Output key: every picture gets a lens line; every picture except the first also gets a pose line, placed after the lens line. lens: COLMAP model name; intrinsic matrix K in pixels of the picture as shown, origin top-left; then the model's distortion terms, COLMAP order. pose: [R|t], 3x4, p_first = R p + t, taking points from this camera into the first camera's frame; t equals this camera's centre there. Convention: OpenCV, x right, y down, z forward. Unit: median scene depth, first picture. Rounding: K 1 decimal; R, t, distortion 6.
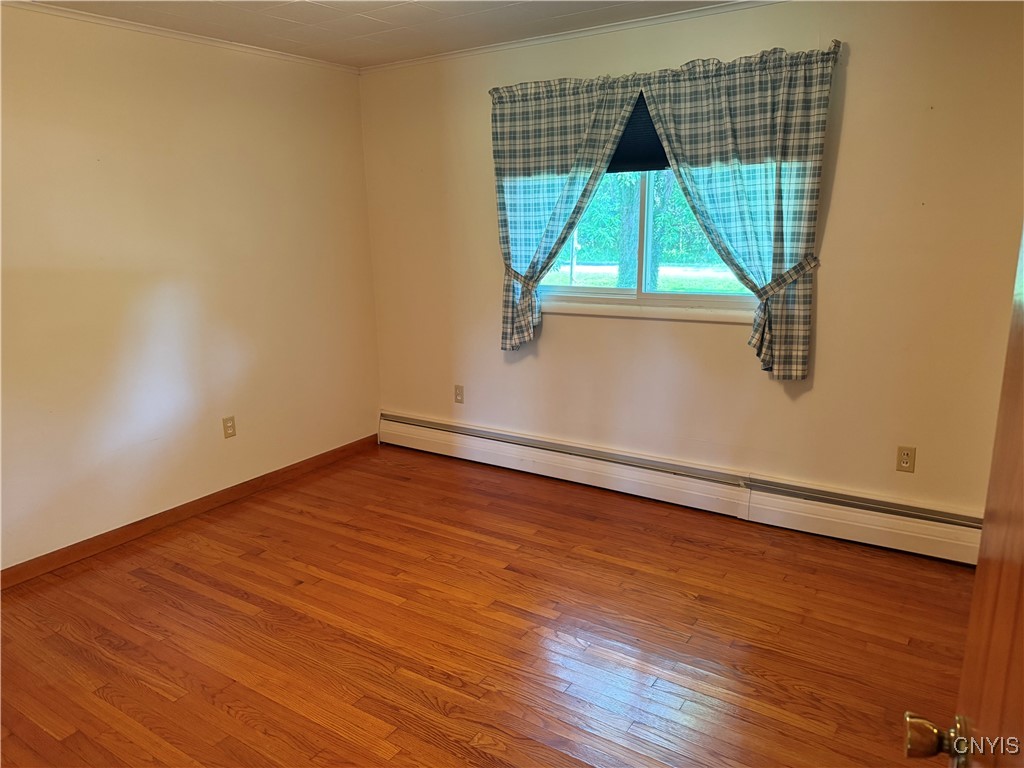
lens RADIAL K [[724.2, 0, 496.3], [0, 724.2, 394.2], [0, 0, 1]] dist [0.155317, -0.278614]
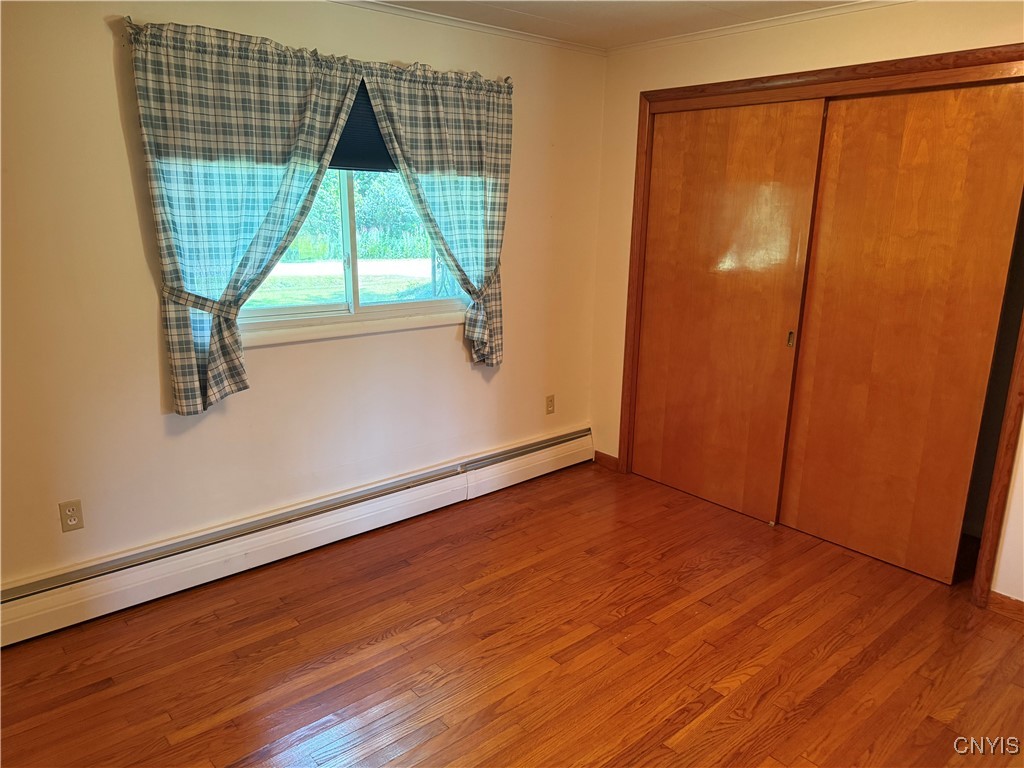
lens RADIAL K [[724.2, 0, 496.3], [0, 724.2, 394.2], [0, 0, 1]] dist [0.155317, -0.278614]
pose [[0.250746, -0.214797, 0.943922, -0.635476], [0.217404, 0.962660, 0.161309, -0.145861], [-0.943325, 0.164765, 0.288081, 0.611990]]
